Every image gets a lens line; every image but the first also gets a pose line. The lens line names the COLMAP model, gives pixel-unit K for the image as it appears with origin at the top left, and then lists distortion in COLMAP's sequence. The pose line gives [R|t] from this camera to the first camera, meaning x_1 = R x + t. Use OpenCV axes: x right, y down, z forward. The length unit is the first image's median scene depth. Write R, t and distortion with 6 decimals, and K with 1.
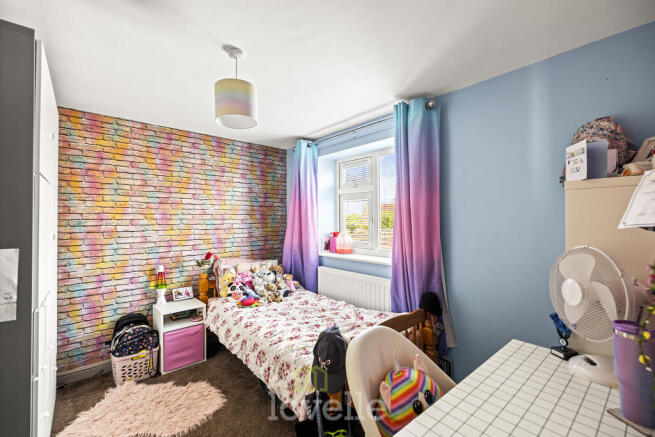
lens RADIAL K [[284.1, 0, 324.0], [0, 284.1, 220.1], [0, 0, 1]] dist [-0.003204, 0.000193]
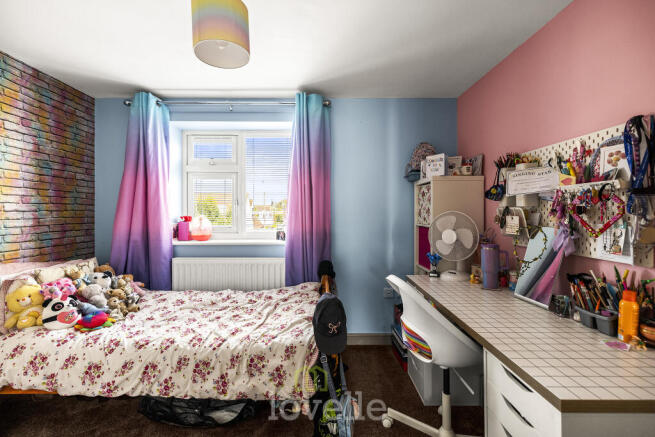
lens RADIAL K [[284.1, 0, 325.1], [0, 284.1, 216.2], [0, 0, 1]] dist [-0.003204, 0.000193]
pose [[0.641125, -0.007233, 0.767402, -0.358249], [0.000381, 0.999958, 0.009106, 0.037227], [-0.767436, -0.005546, 0.641101, 0.155265]]
